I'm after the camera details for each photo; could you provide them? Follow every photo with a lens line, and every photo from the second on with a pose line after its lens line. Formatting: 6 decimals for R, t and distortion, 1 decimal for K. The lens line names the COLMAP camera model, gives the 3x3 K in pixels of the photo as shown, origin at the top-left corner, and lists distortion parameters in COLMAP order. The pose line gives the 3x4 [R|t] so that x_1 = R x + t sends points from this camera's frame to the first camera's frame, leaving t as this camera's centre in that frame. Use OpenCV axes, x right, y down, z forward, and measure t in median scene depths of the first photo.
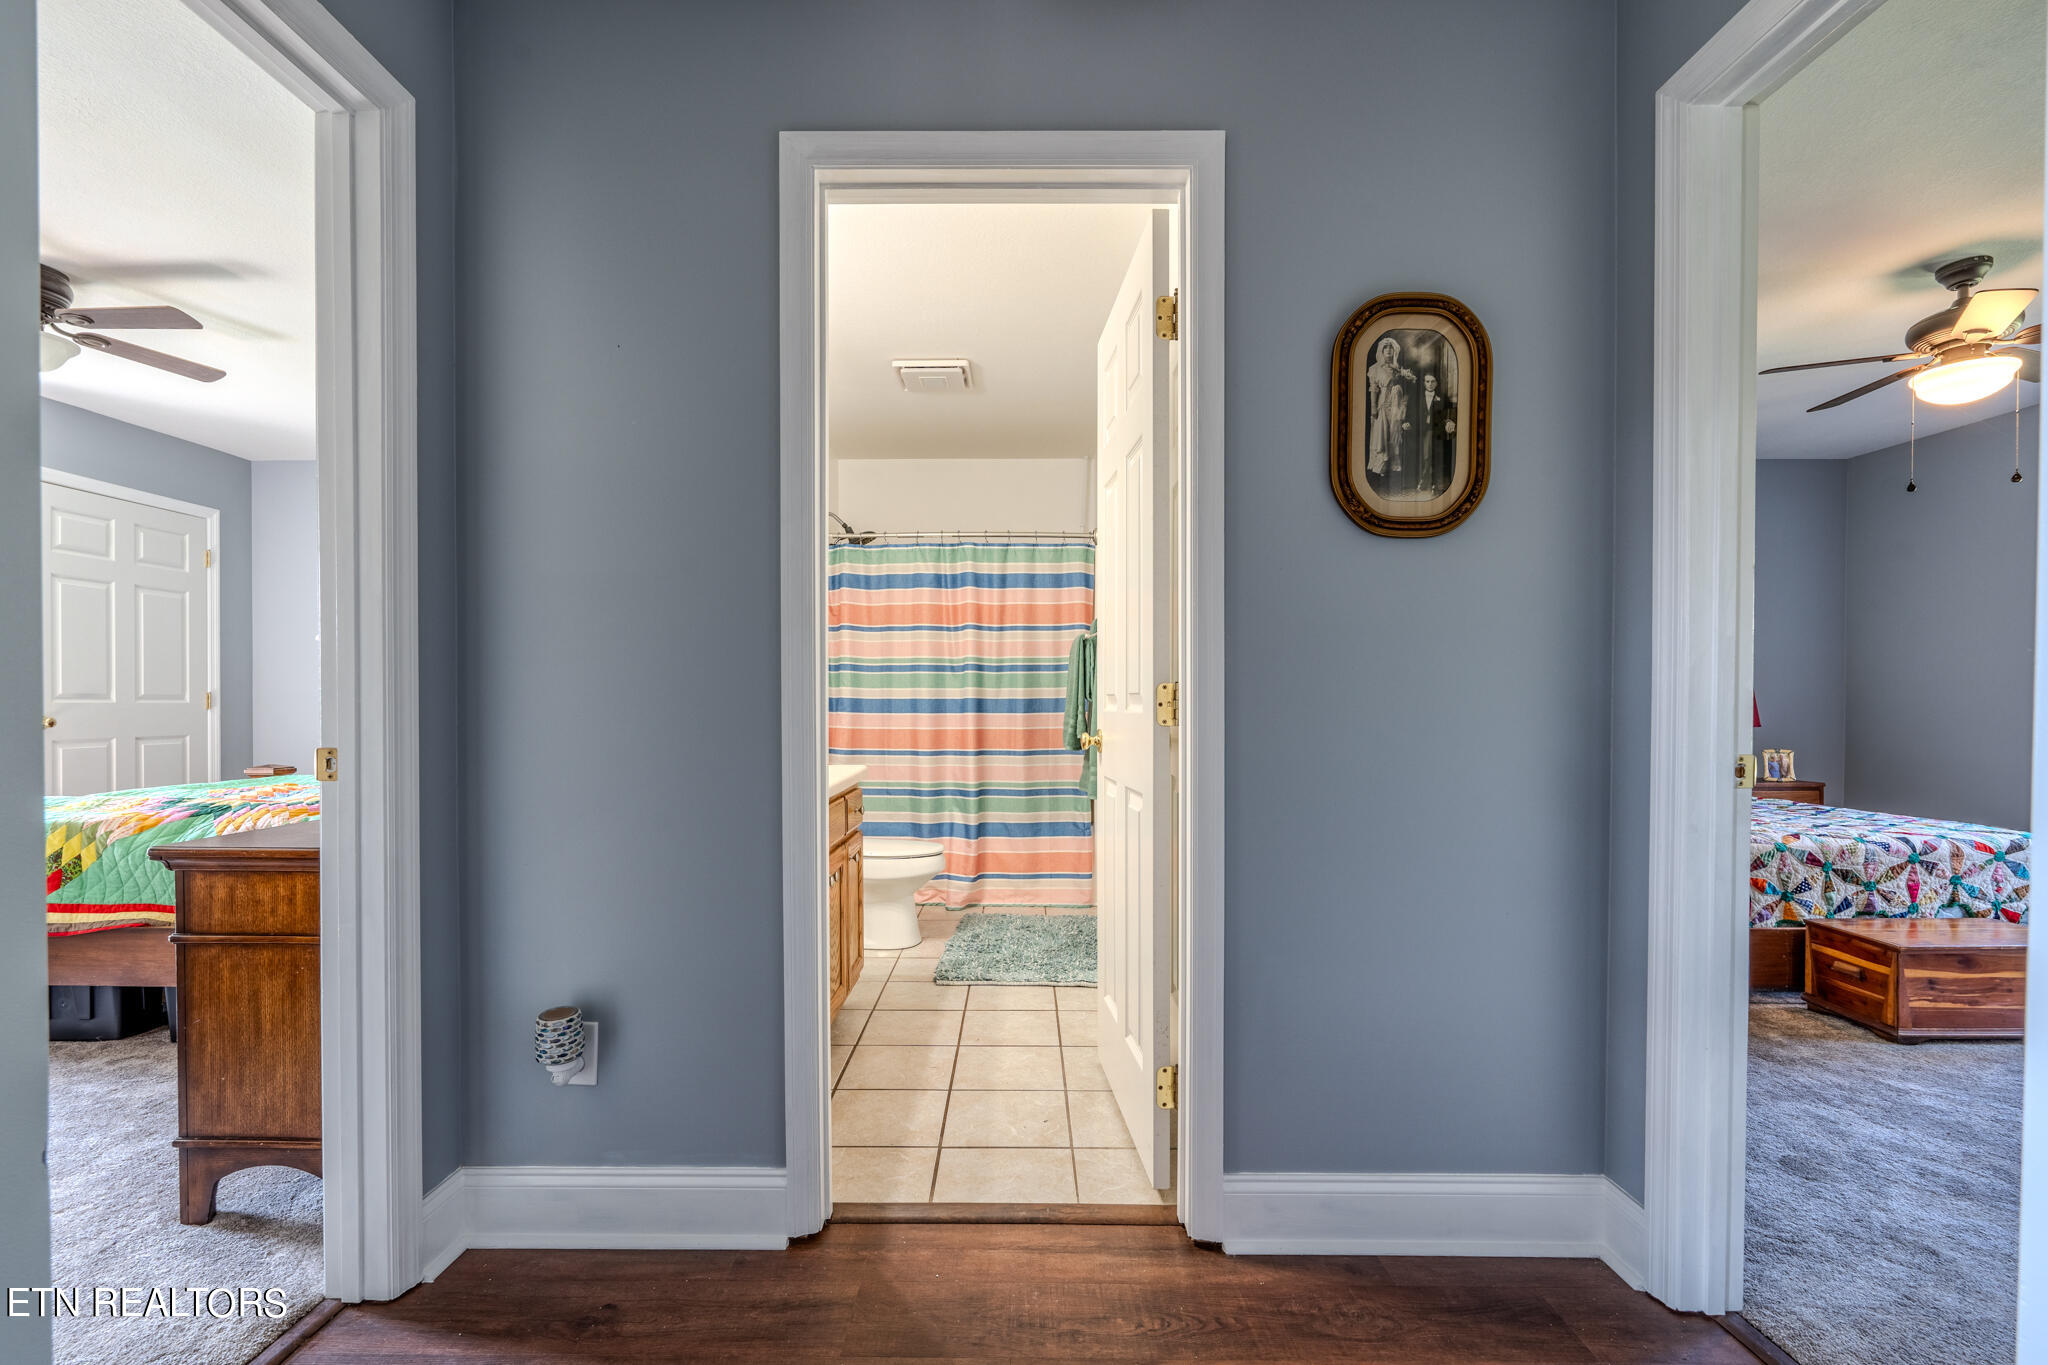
lens RADIAL K [[919.4, 0, 1020.6], [0, 919.4, 713.8], [0, 0, 1]] dist [0.000140, 0.000144]
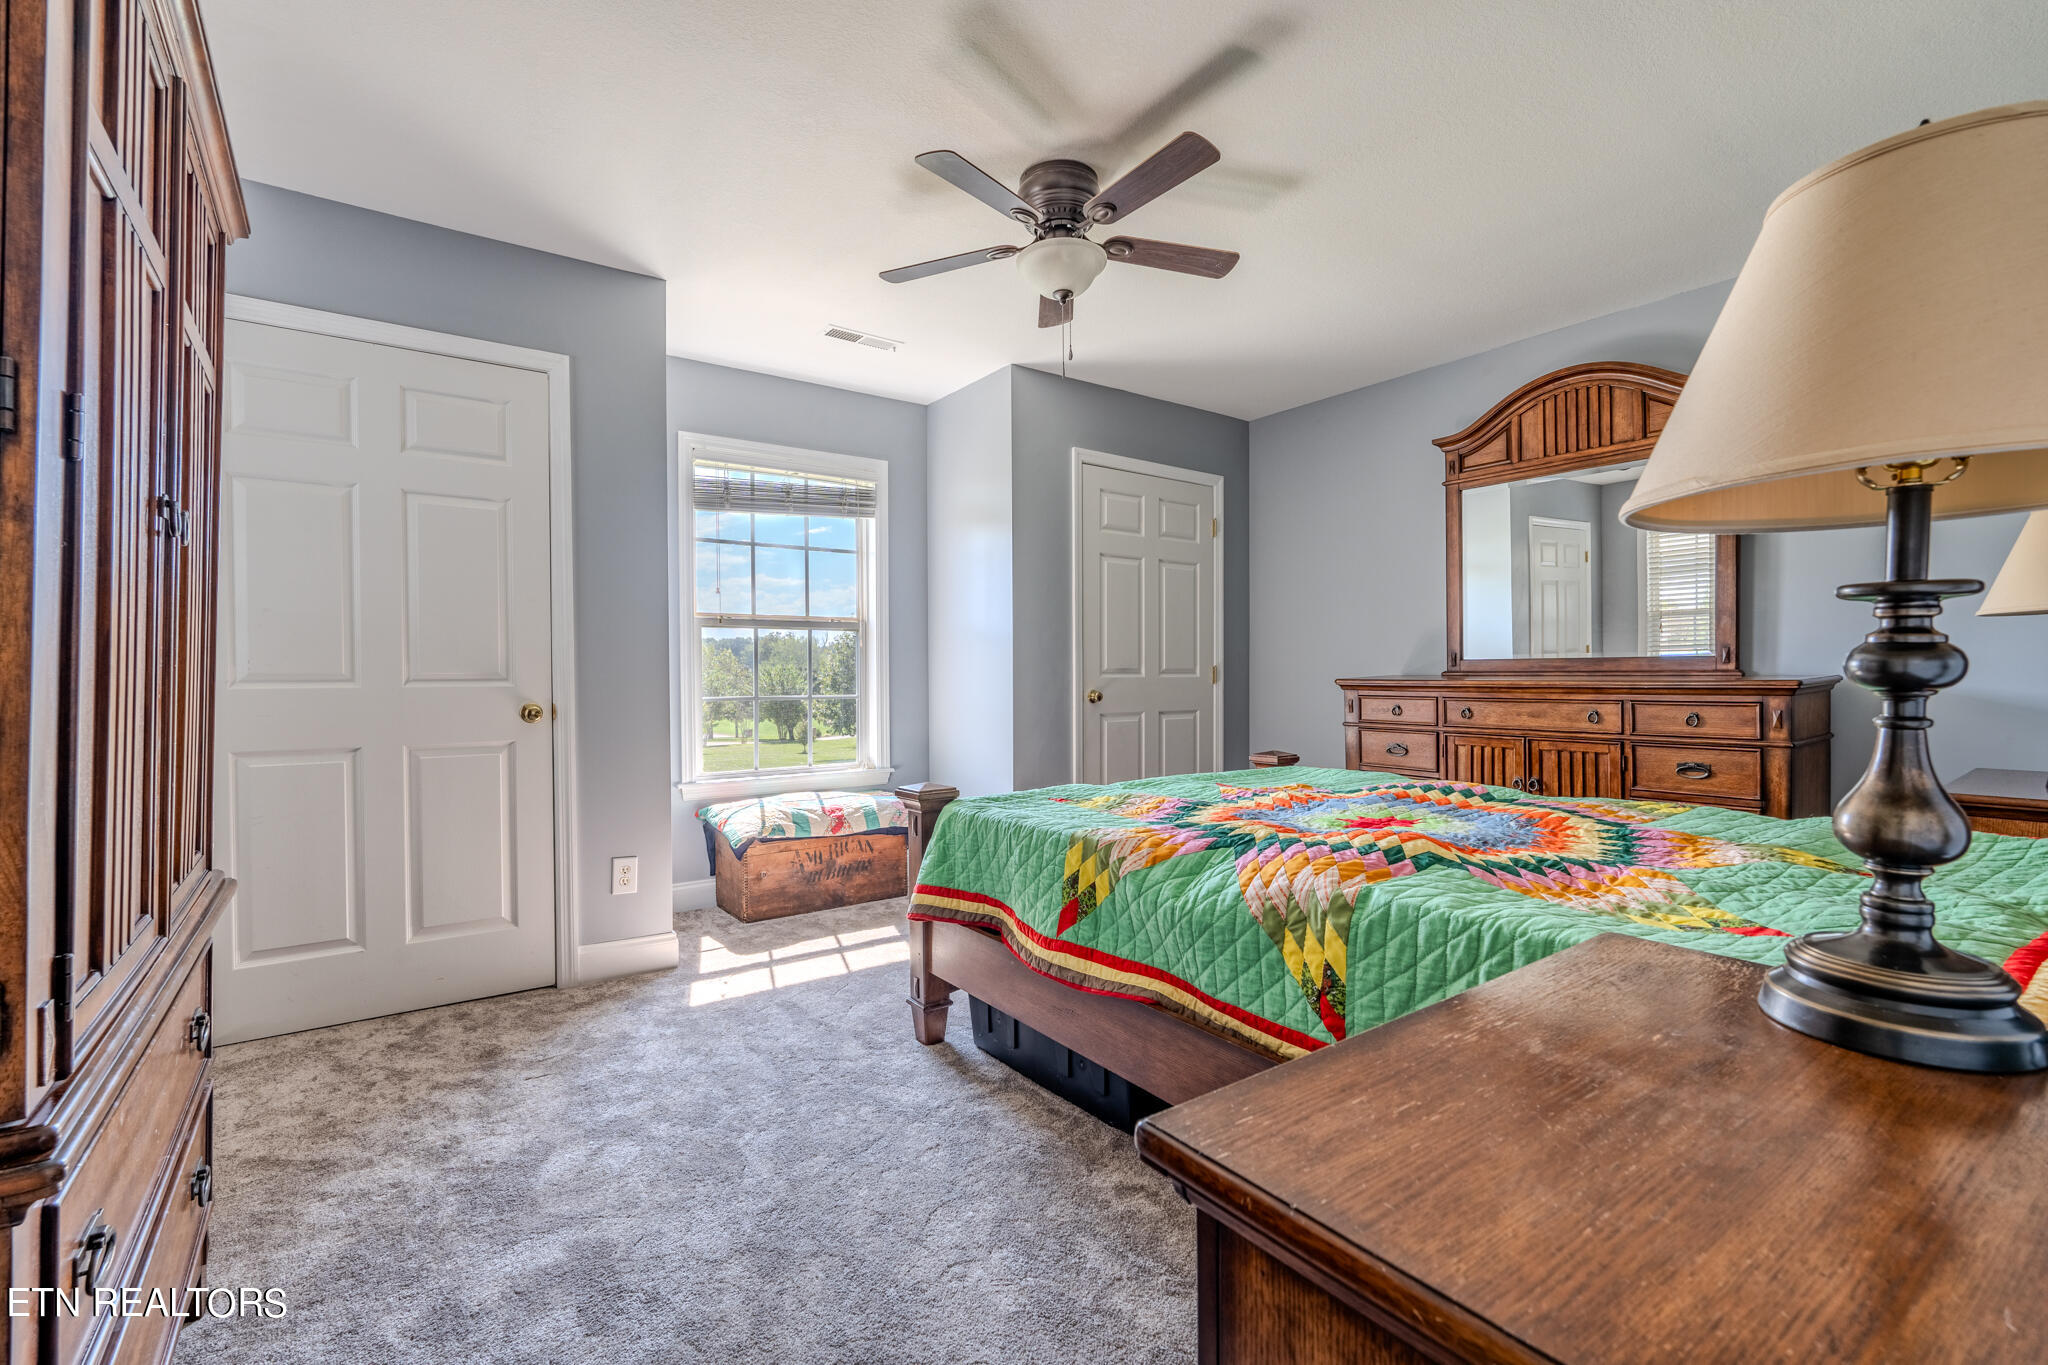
lens RADIAL K [[888.0, 0, 1021.4], [0, 888.0, 685.2], [0, 0, 1]] dist [-0.003635, -0.000042]
pose [[0.600157, 0.005276, -0.799865, -0.498898], [-0.004658, 0.999984, 0.003102, -0.009664], [0.799869, 0.001864, 0.600172, 0.537078]]
